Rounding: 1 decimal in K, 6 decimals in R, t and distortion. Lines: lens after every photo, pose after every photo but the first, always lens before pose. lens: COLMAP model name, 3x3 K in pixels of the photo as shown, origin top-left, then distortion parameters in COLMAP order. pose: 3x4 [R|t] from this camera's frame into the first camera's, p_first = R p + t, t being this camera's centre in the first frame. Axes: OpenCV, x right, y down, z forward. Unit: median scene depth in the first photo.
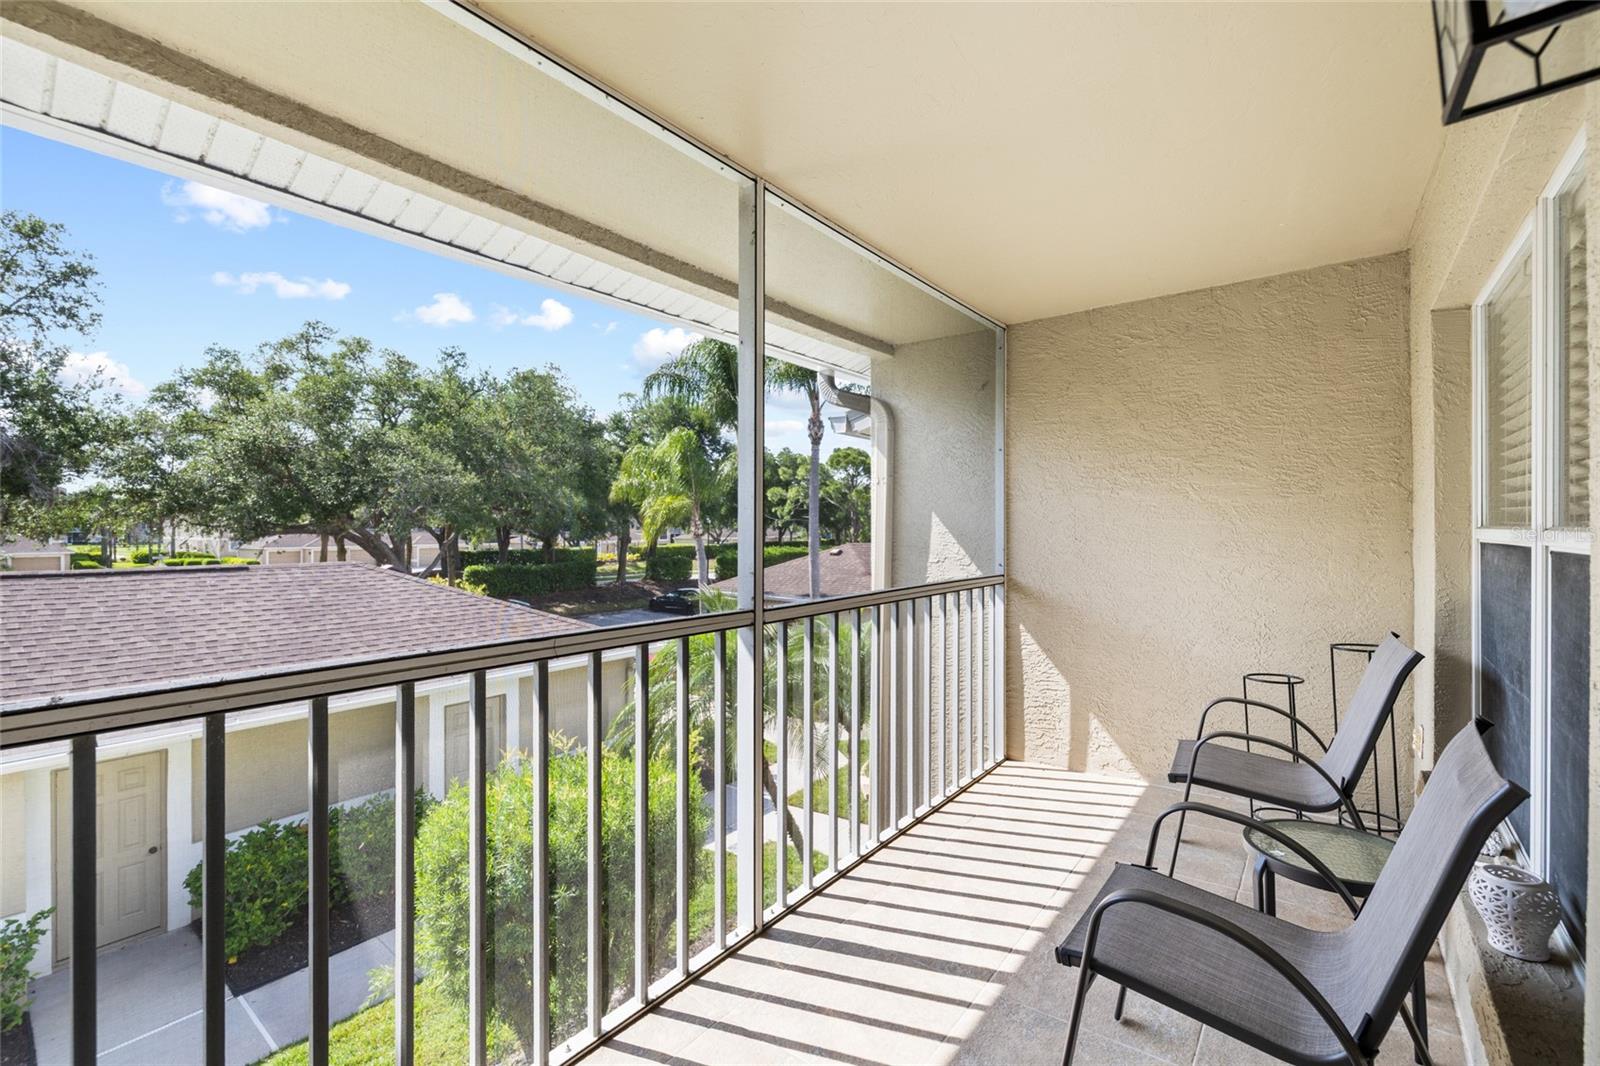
lens RADIAL K [[682.1, 0, 792.1], [0, 682.1, 527.4], [0, 0, 1]] dist [-0.000222, 0.000003]
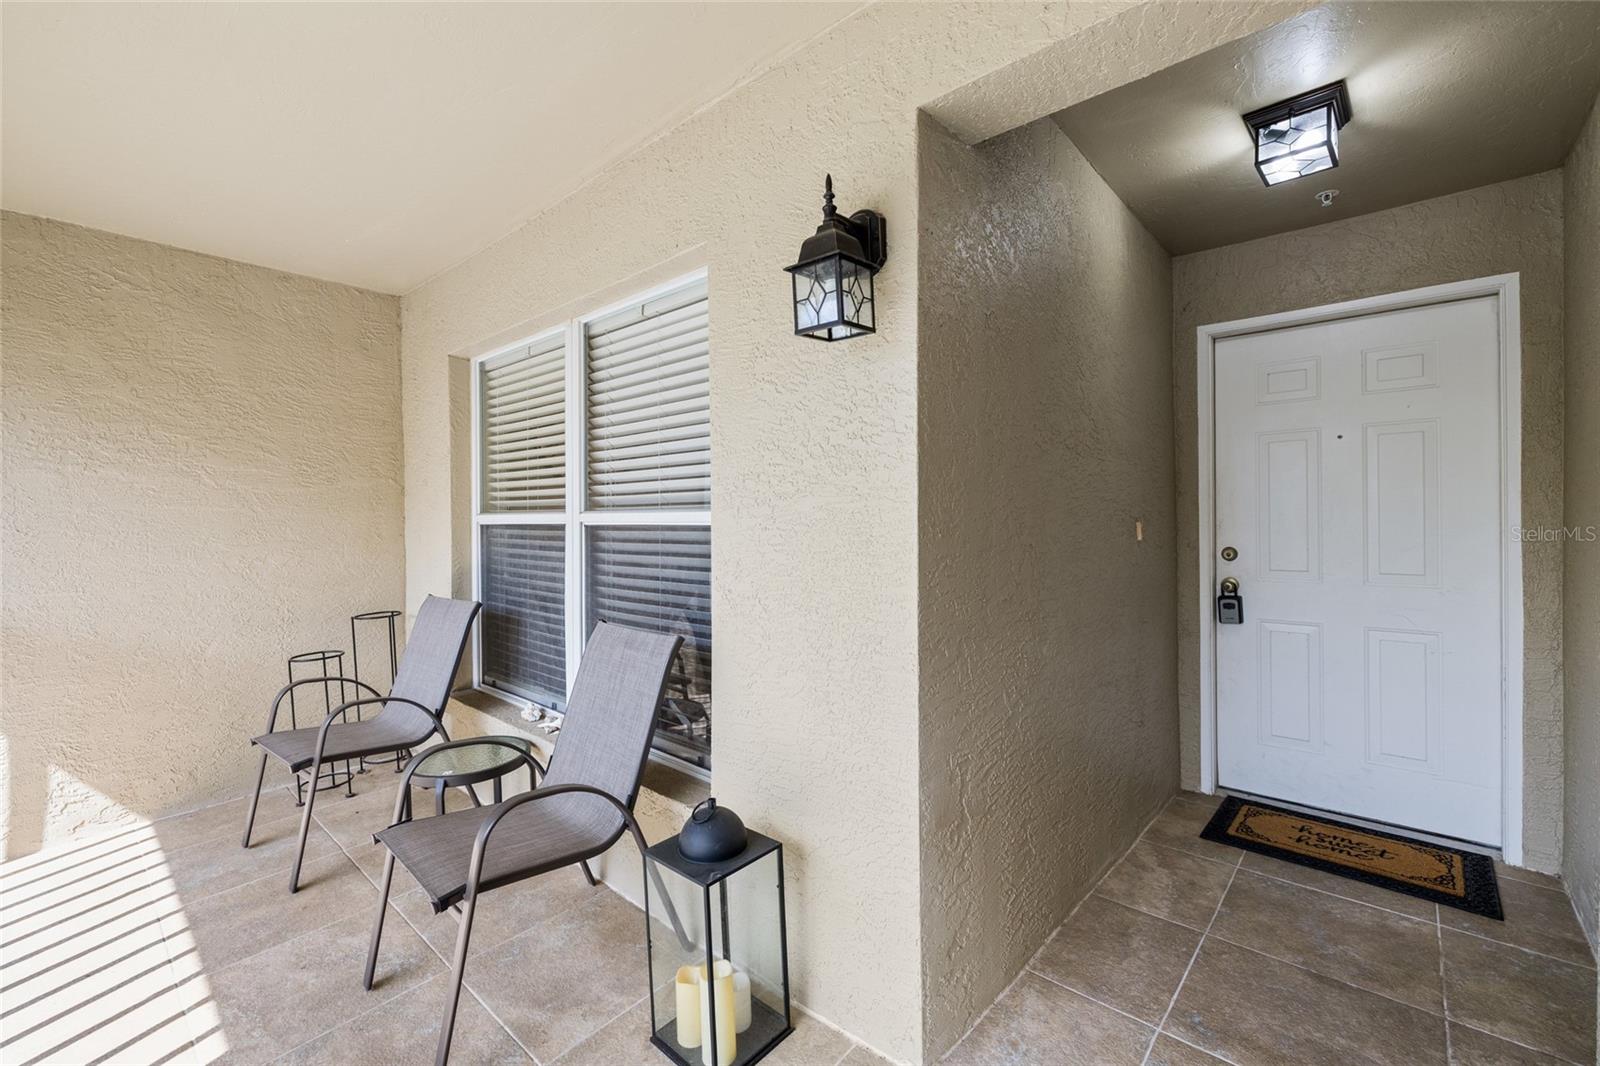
lens RADIAL K [[682.1, 0, 792.1], [0, 682.1, 527.4], [0, 0, 1]] dist [-0.000222, 0.000003]
pose [[0.062557, -0.008069, 0.998009, -0.305858], [0.005304, 0.999956, 0.007752, 0.015454], [-0.998027, 0.004809, 0.062597, 0.186659]]
